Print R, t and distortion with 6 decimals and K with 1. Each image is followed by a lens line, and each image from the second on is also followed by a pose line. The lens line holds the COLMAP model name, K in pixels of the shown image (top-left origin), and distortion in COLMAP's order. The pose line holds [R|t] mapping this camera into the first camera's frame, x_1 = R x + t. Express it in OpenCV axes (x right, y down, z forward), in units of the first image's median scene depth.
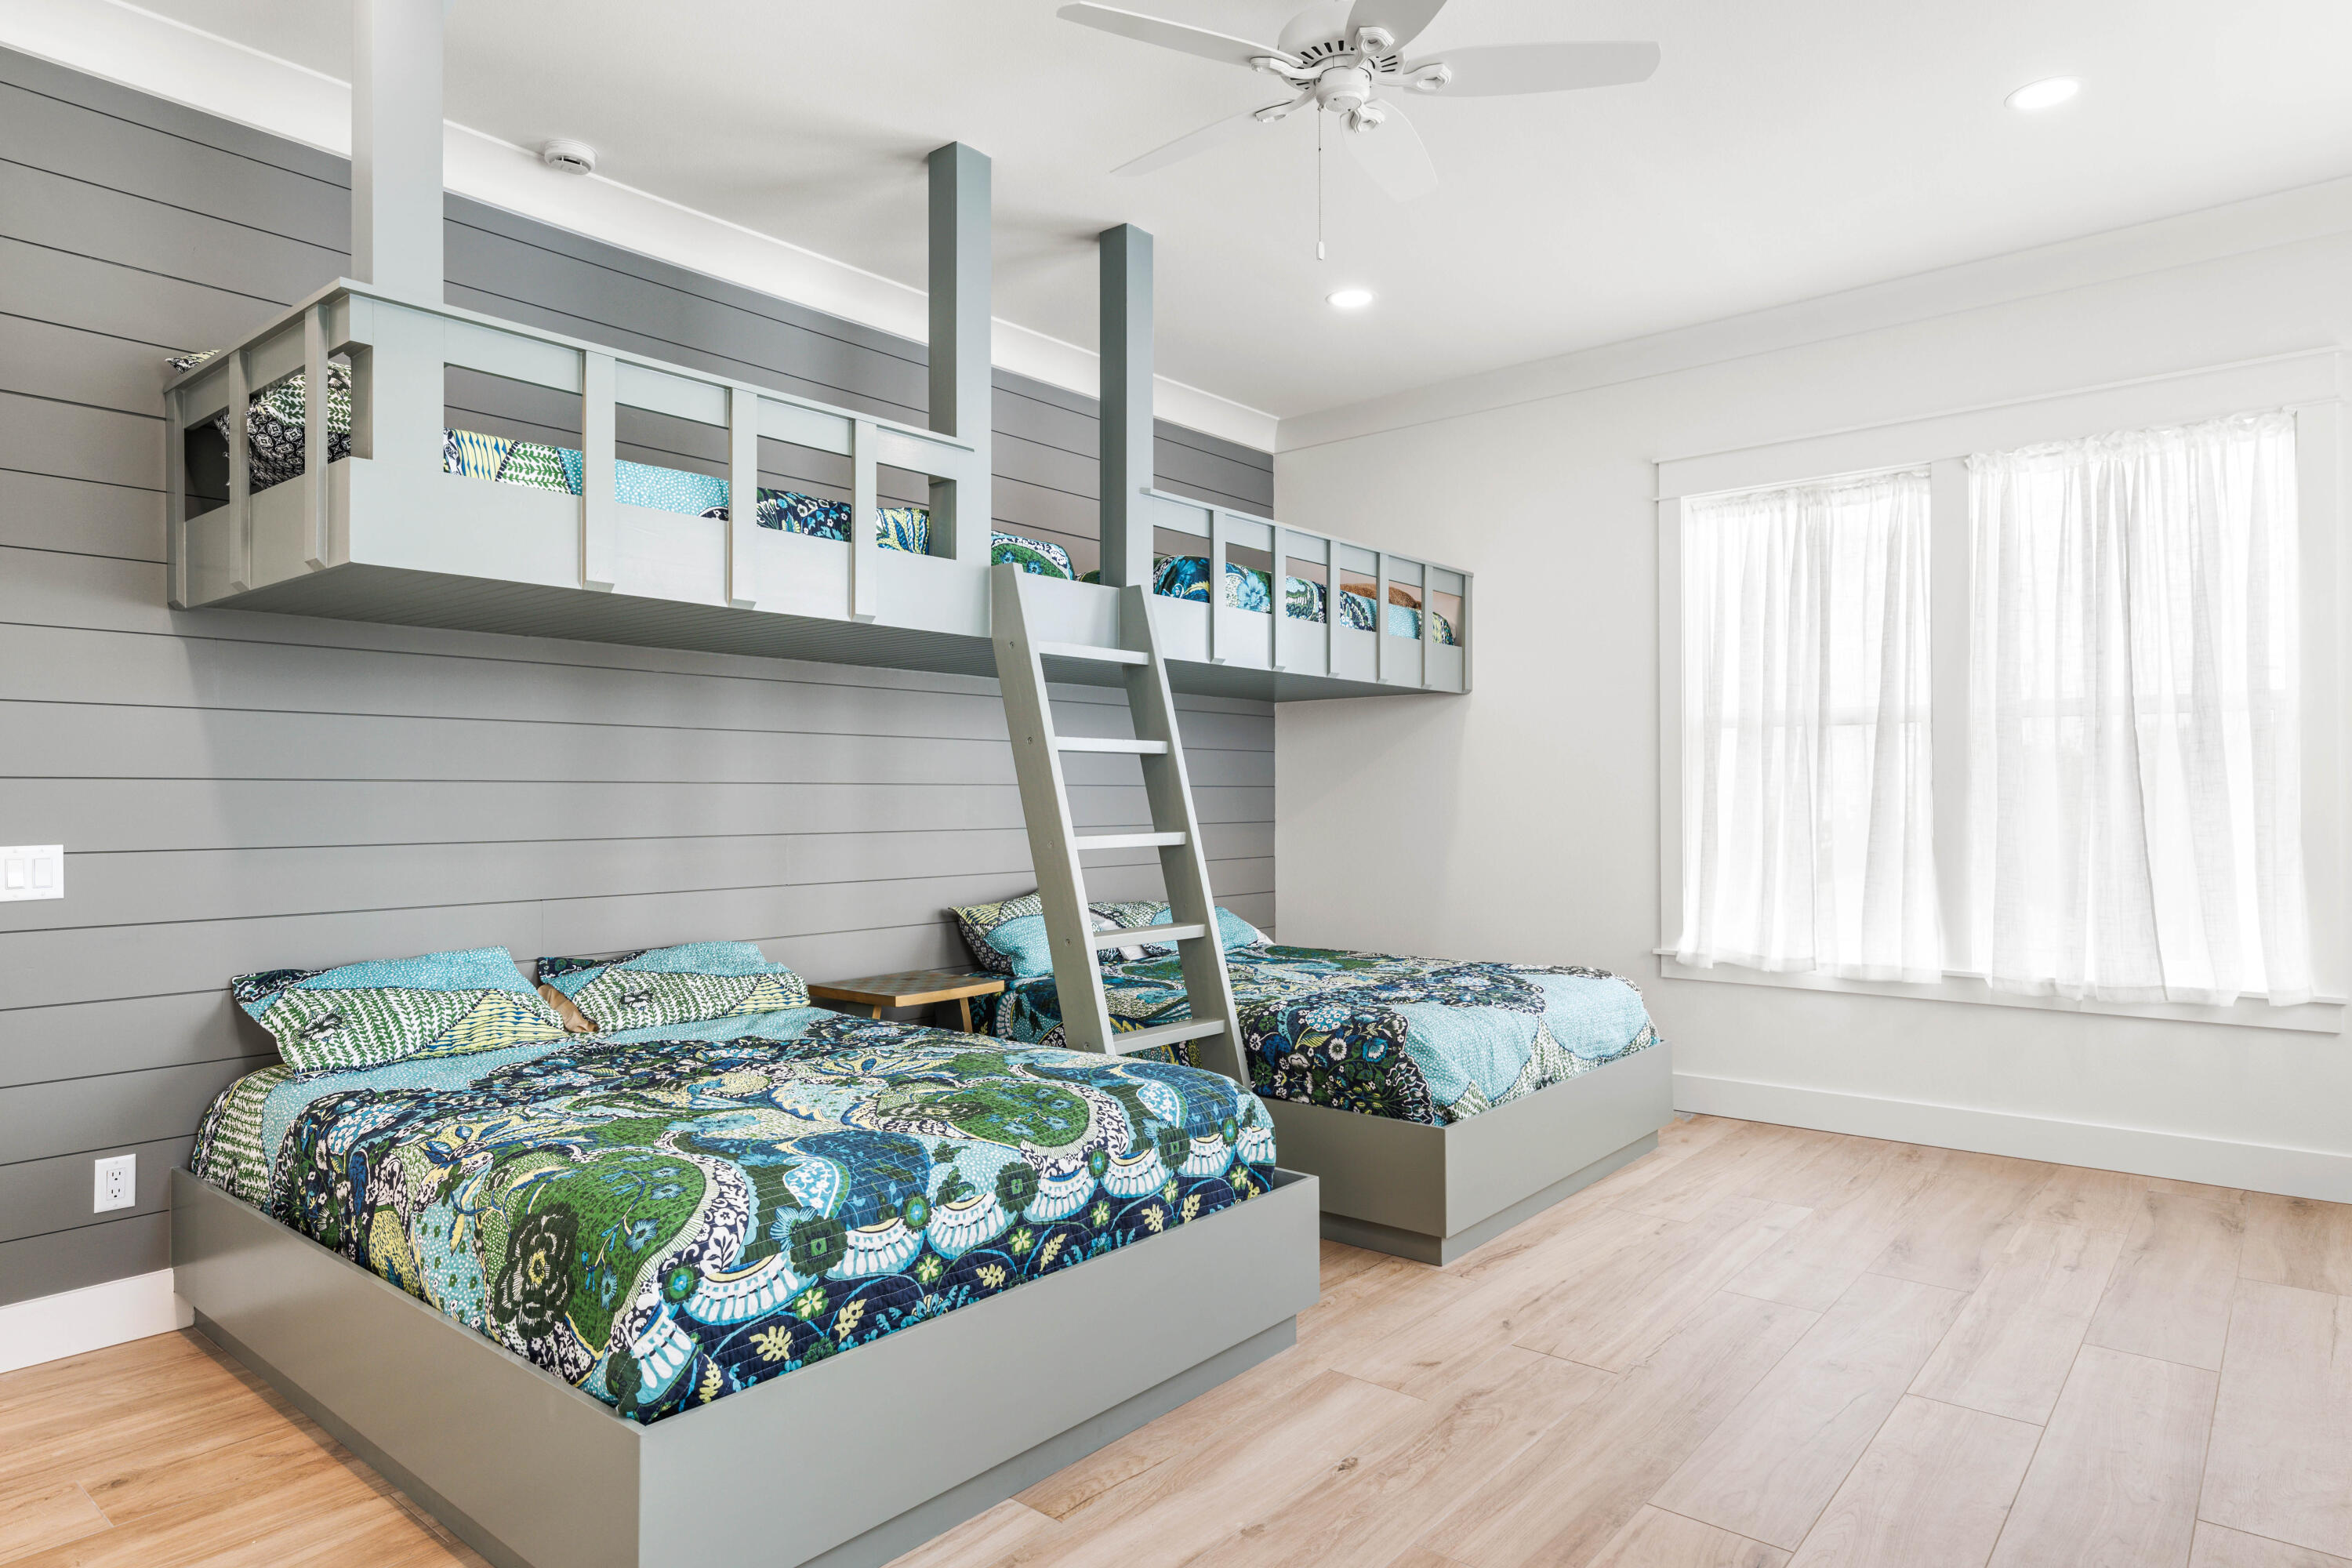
lens RADIAL K [[1349.0, 0, 1176.0], [0, 1349.0, 784.0], [0, 0, 1]] dist [0.020914, 0.001215]
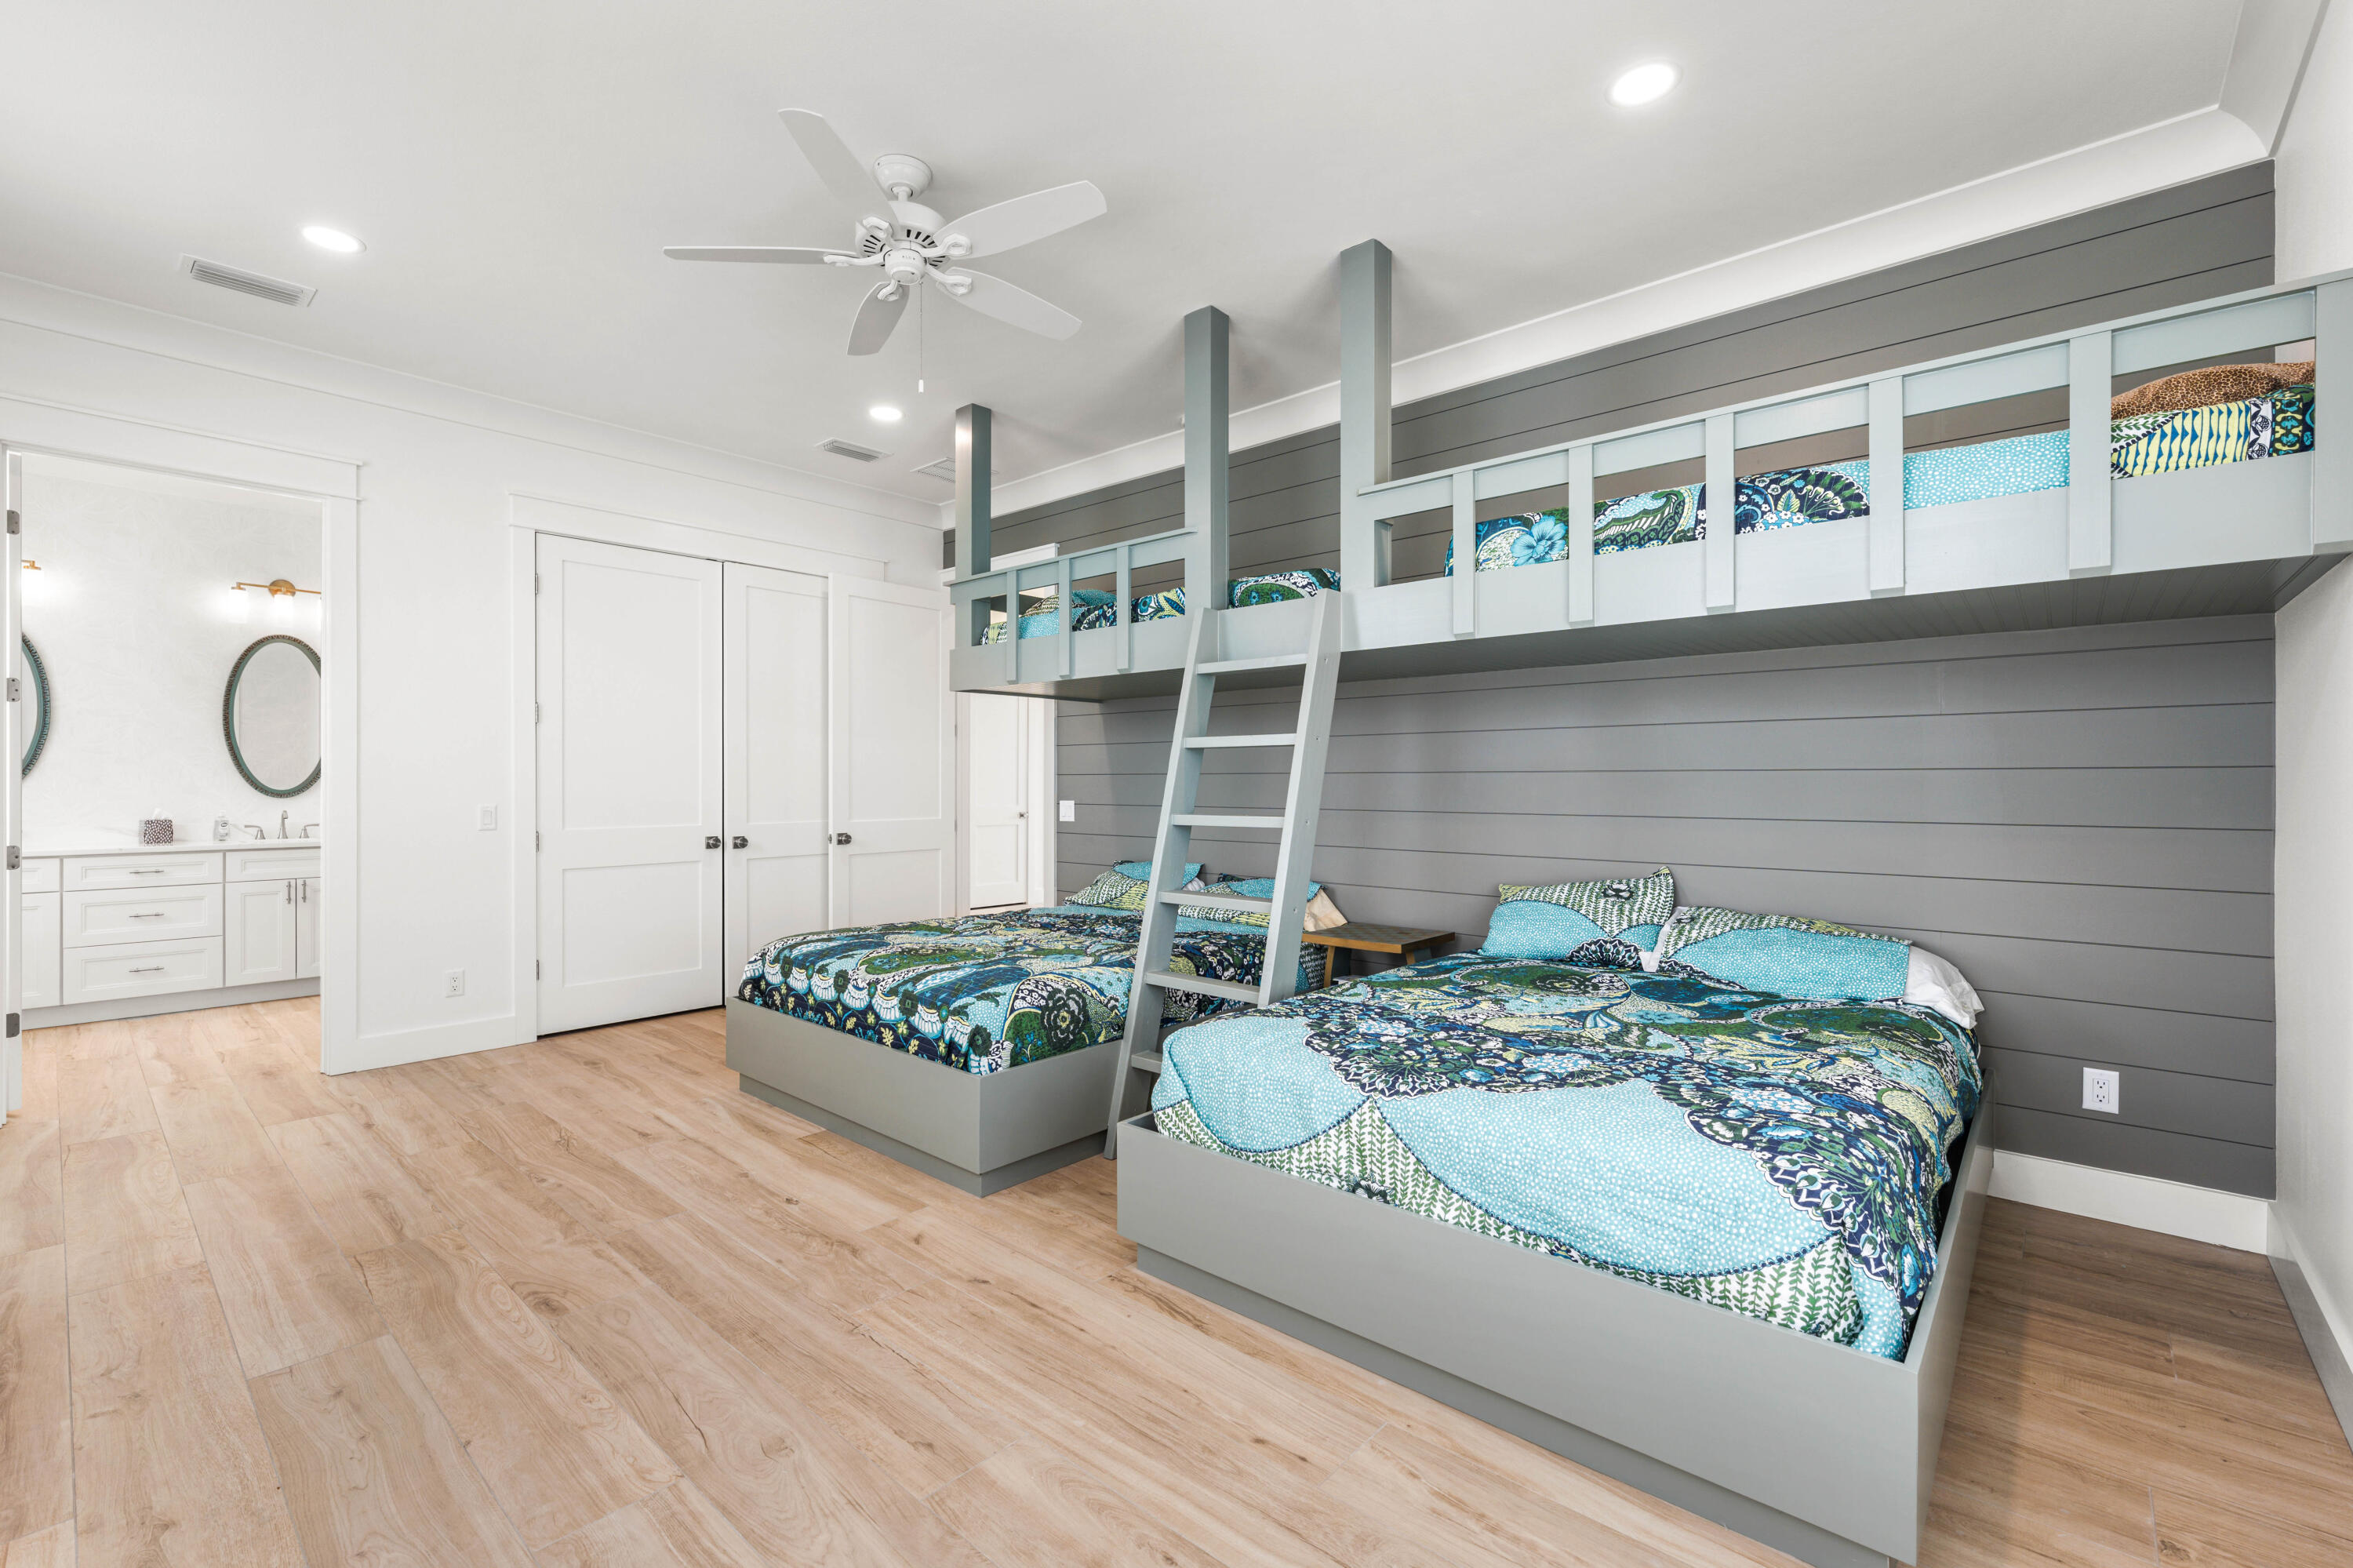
lens RADIAL K [[1009.7, 0, 1176.5], [0, 1009.7, 784.0], [0, 0, 1]] dist [-0.002697, -0.000232]
pose [[-0.026623, 0.004056, -0.999637, 1.119839], [0.008731, 0.999955, 0.003825, 0.007543], [0.999607, -0.008626, -0.026657, 1.282053]]
